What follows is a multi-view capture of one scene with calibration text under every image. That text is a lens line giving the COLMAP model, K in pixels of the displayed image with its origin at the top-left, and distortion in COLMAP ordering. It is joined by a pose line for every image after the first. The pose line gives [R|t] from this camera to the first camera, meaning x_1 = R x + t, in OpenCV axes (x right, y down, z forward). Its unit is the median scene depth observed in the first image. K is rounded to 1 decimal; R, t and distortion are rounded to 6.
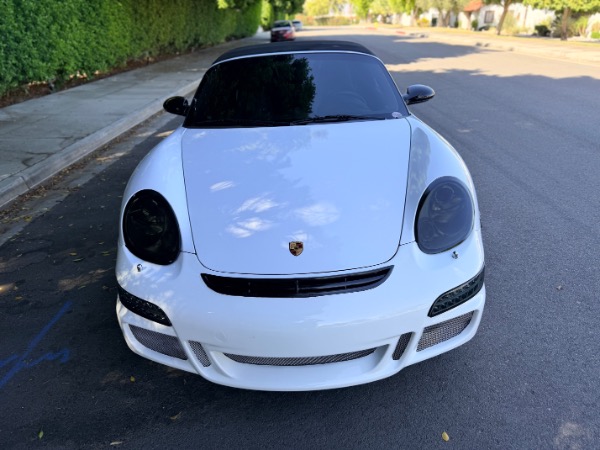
lens RADIAL K [[427.0, 0, 292.1], [0, 427.0, 219.7], [0, 0, 1]] dist [0.005196, -0.013687]
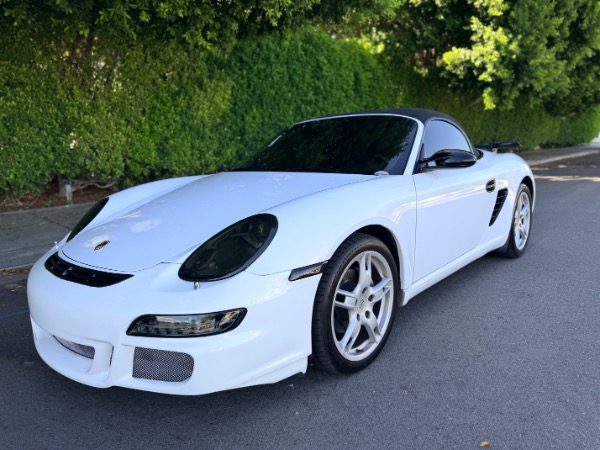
lens RADIAL K [[427.0, 0, 303.2], [0, 427.0, 229.0], [0, 0, 1]] dist [0.005196, -0.013687]
pose [[0.763385, 0.137699, -0.631097, 0.433163], [-0.269580, 0.955777, -0.117548, 0.004563], [0.587001, 0.259865, 0.766746, 0.162828]]
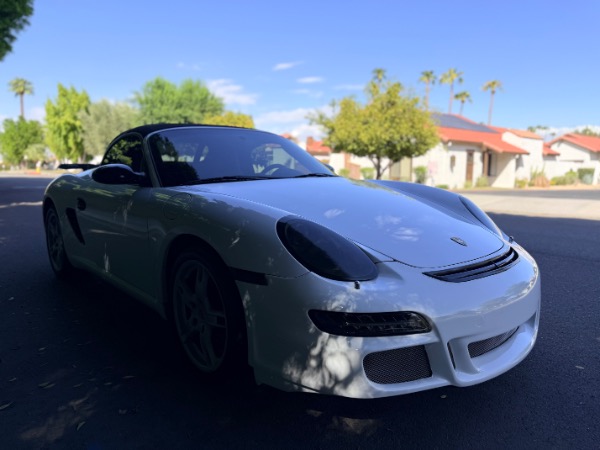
lens RADIAL K [[427.0, 0, 288.7], [0, 427.0, 223.0], [0, 0, 1]] dist [0.005196, -0.013687]
pose [[0.746370, -0.052553, 0.663453, -0.404310], [0.256358, 0.942656, -0.213727, 0.055986], [-0.614176, 0.329601, 0.717043, 0.172930]]
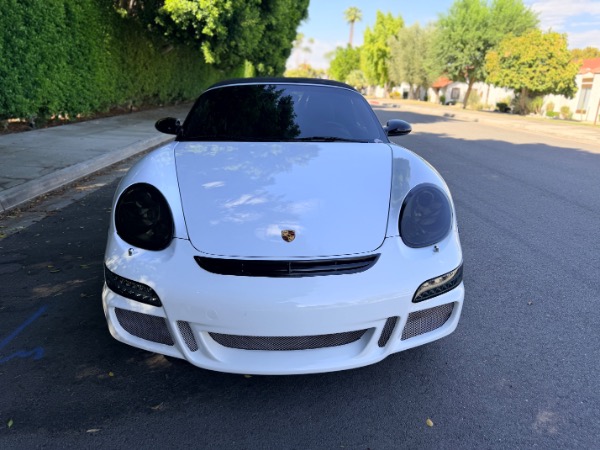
lens RADIAL K [[427.0, 0, 299.1], [0, 427.0, 226.0], [0, 0, 1]] dist [0.005196, -0.013687]
pose [[0.996439, 0.039144, 0.074679, -0.016077], [-0.029650, 0.991808, -0.124245, 0.066002], [-0.078931, 0.121589, 0.989437, -0.013005]]
